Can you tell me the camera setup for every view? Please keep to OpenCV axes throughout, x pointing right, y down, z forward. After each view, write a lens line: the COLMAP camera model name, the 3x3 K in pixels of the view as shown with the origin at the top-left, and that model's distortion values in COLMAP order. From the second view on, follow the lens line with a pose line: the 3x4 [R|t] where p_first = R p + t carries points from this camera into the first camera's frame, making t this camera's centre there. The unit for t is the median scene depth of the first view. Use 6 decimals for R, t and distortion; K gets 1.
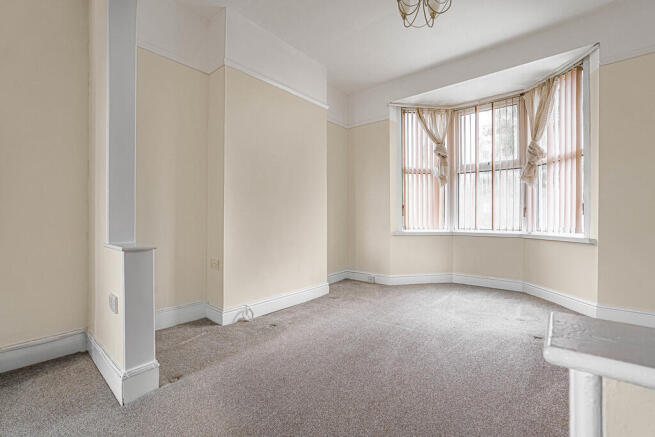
lens RADIAL K [[286.2, 0, 327.7], [0, 286.2, 218.2], [0, 0, 1]] dist [-0.027197, 0.005960]
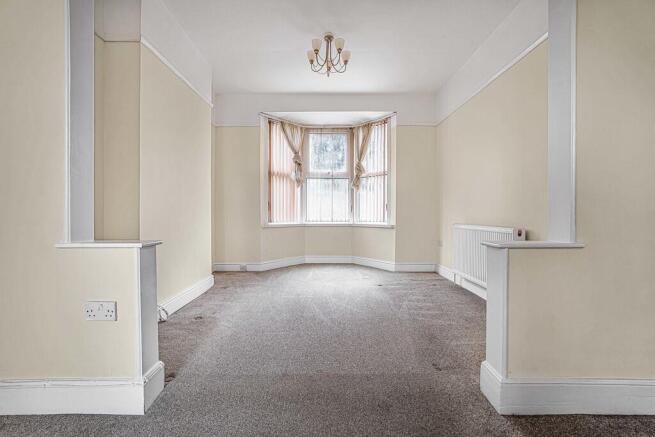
lens RADIAL K [[286.2, 0, 318.8], [0, 286.2, 212.8], [0, 0, 1]] dist [-0.027197, 0.005960]
pose [[0.773244, 0.000650, 0.634109, -0.360936], [-0.000854, 1.000000, 0.000016, -0.000559], [-0.634109, -0.000554, 0.773244, -0.040171]]
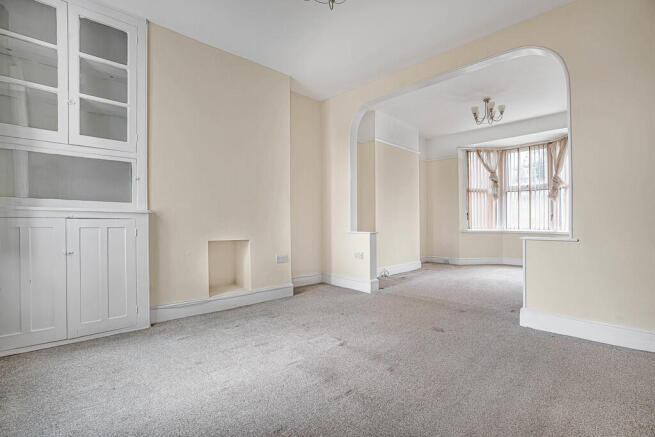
lens RADIAL K [[286.2, 0, 322.7], [0, 286.2, 217.9], [0, 0, 1]] dist [-0.027197, 0.005960]
pose [[0.990505, -0.000081, -0.137479, -0.331464], [-0.001933, 0.999893, -0.014515, 0.005015], [0.137466, 0.014643, 0.990398, -0.689841]]
